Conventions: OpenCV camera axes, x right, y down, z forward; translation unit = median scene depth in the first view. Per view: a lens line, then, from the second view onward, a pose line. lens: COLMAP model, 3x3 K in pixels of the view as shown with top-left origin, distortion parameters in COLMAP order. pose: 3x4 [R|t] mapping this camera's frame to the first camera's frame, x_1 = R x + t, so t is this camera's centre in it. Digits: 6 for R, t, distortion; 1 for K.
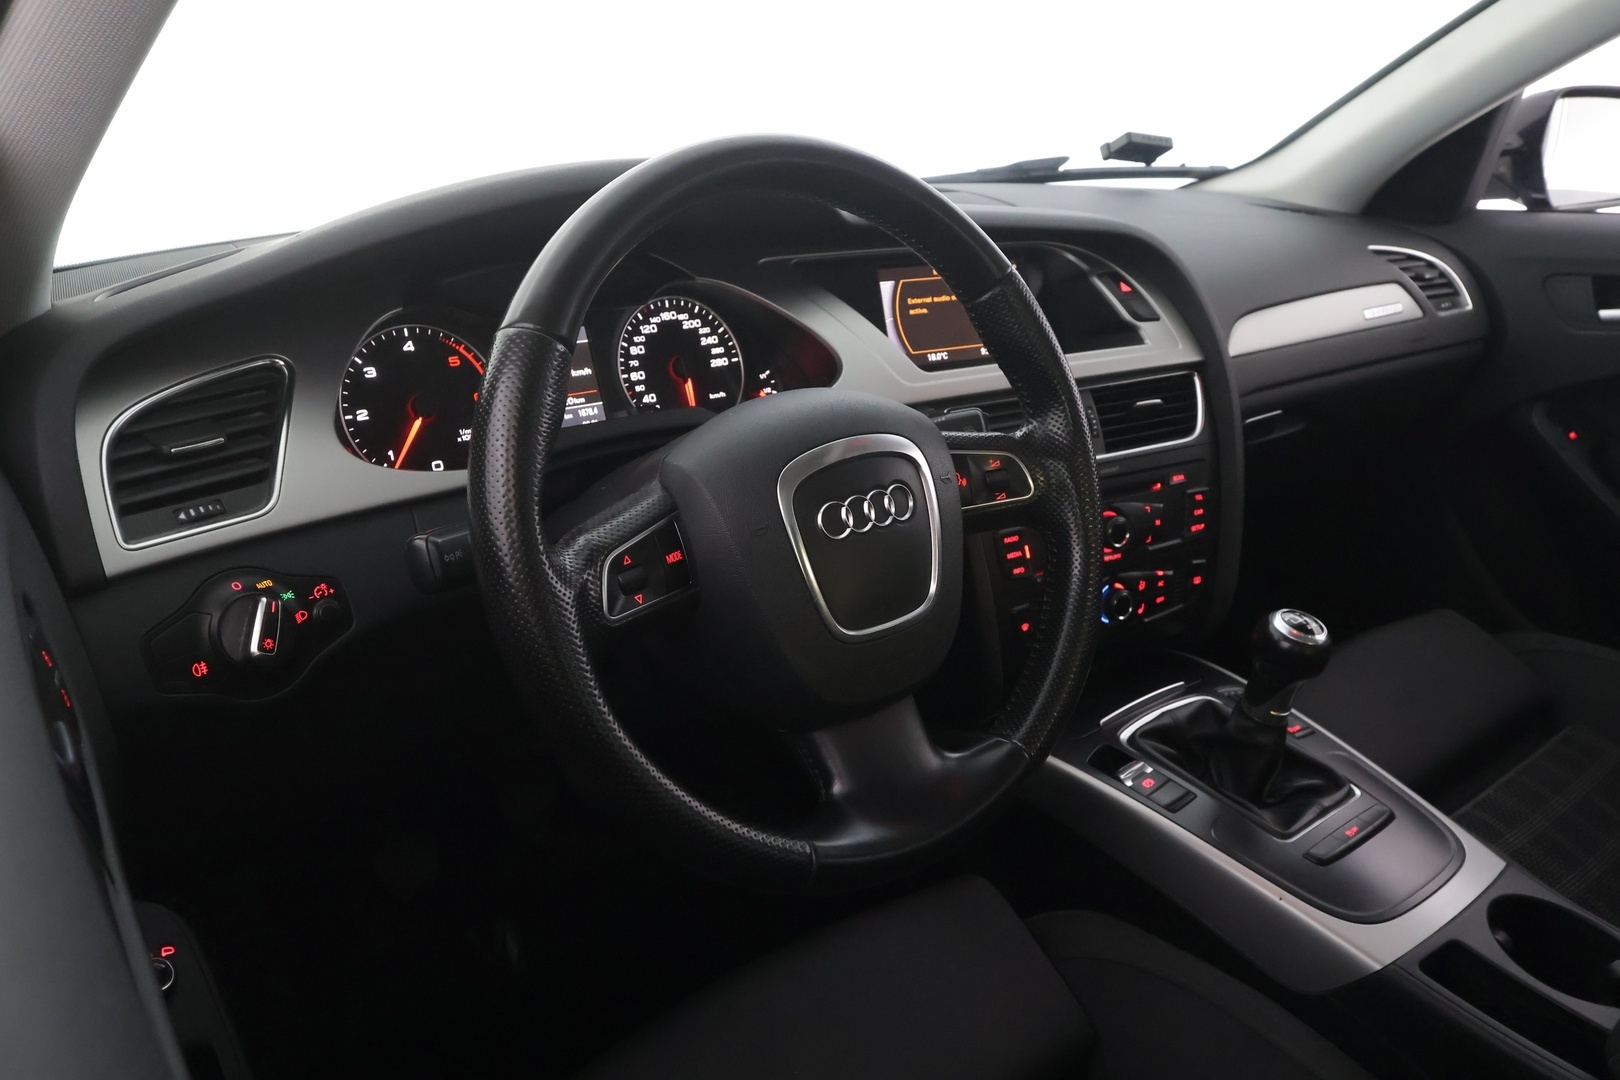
lens RADIAL K [[1210.1, 0, 810.0], [0, 1210.1, 540.0], [0, 0, 1]] dist [0.002946, 0.000749]
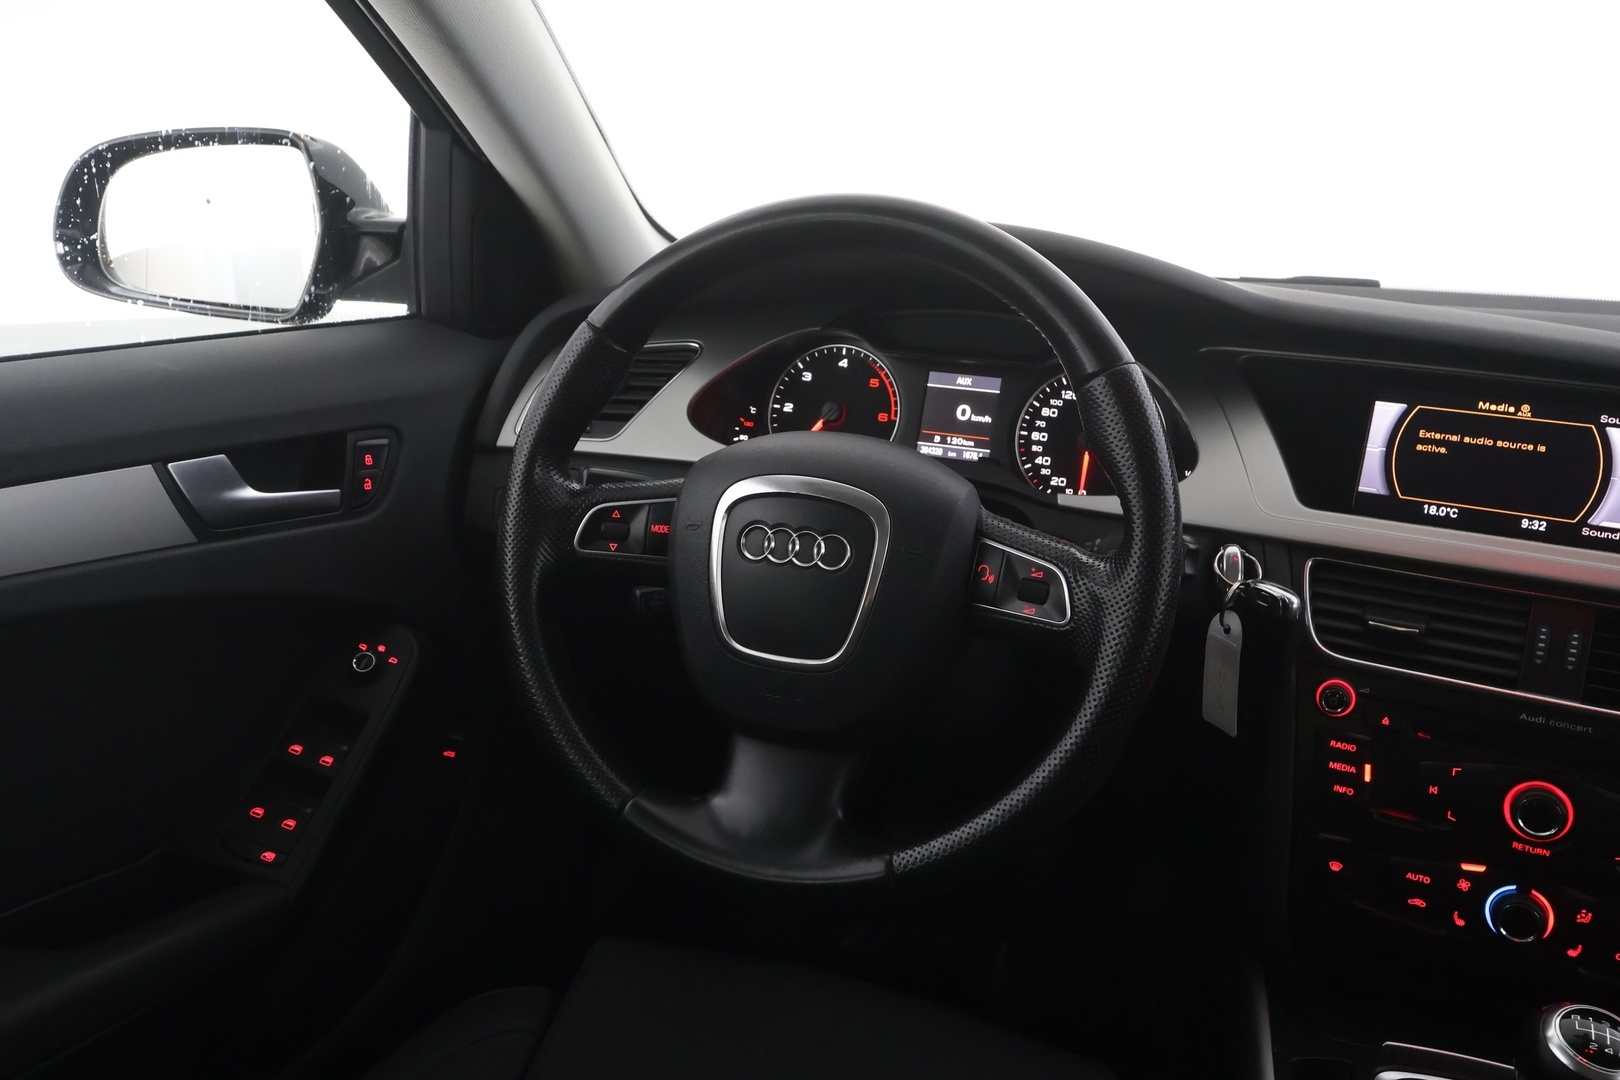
lens RADIAL K [[1277.0, 0, 810.0], [0, 1277.0, 540.0], [0, 0, 1]] dist [0.007624, 0.001326]
pose [[0.500781, 0.261912, -0.824997, 0.632047], [-0.325172, 0.940233, 0.101114, -0.095050], [0.802173, 0.217630, 0.556018, 0.259553]]
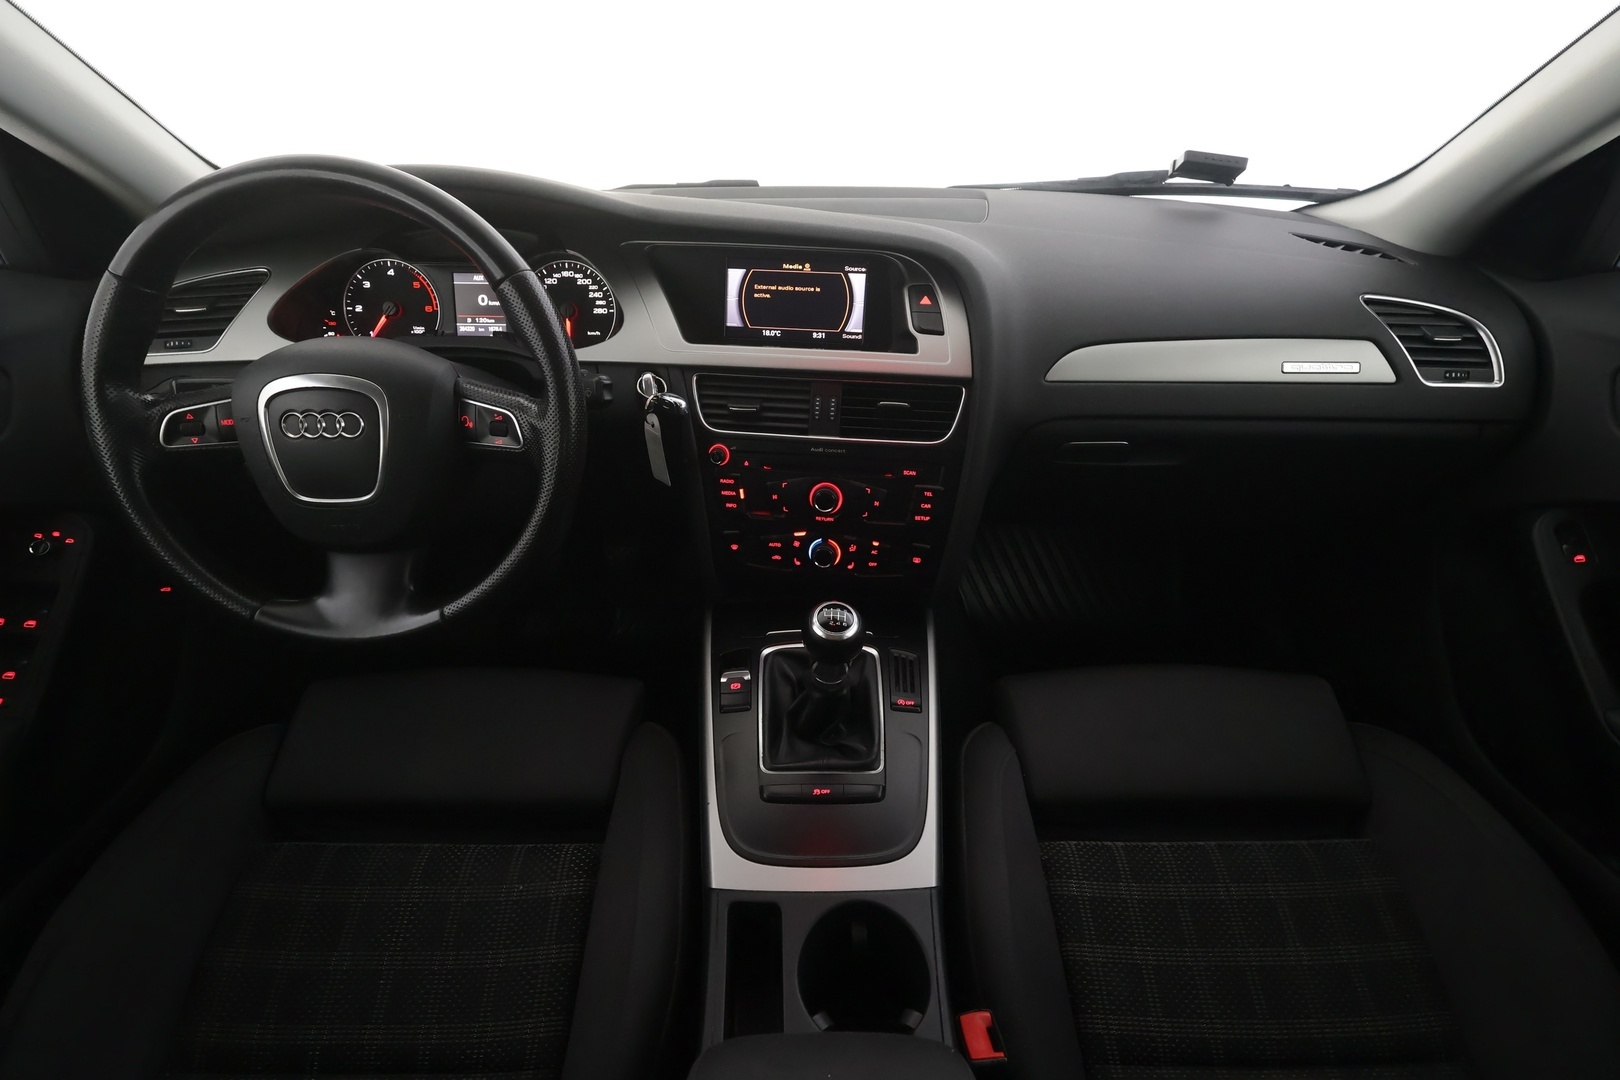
lens RADIAL K [[752.5, 0, 810.0], [0, 752.5, 540.0], [0, 0, 1]] dist [0.004103, 0.000161]
pose [[0.782725, 0.319919, -0.533848, 0.706365], [-0.216205, 0.944120, 0.248784, -0.166401], [0.583607, -0.079309, 0.808154, 0.381574]]
